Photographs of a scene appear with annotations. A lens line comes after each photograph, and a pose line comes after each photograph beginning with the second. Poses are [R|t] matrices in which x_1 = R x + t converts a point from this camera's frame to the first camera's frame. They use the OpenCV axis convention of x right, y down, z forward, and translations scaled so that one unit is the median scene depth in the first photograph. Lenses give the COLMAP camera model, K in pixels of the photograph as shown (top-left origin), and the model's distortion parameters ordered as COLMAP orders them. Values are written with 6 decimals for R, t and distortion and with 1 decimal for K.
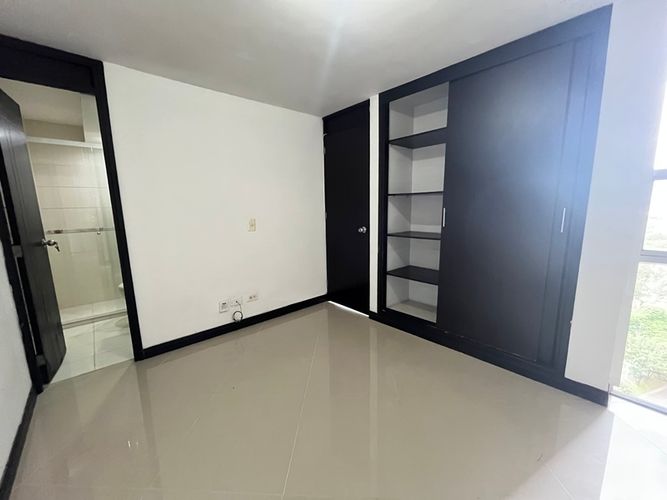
lens RADIAL K [[268.6, 0, 333.5], [0, 268.6, 250.0], [0, 0, 1]] dist [-0.001754, 0.000178]
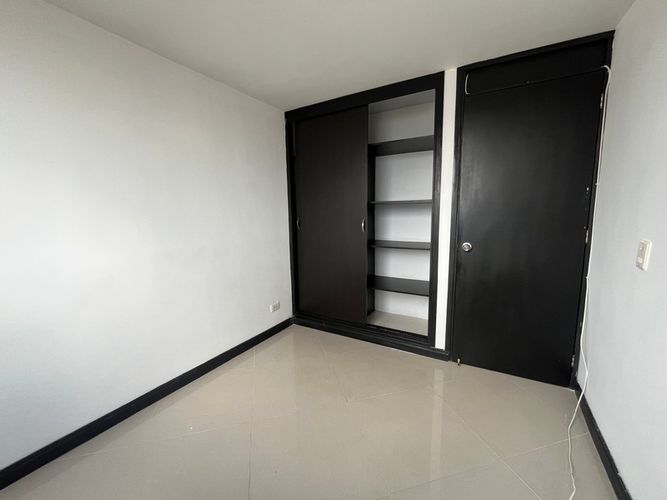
lens RADIAL K [[268.6, 0, 333.5], [0, 268.6, 250.0], [0, 0, 1]] dist [-0.001754, 0.000178]
pose [[0.953610, -0.040026, 0.298372, -0.381587], [0.050015, 0.998412, -0.025912, -0.051034], [-0.296861, 0.039633, 0.954098, 0.361542]]
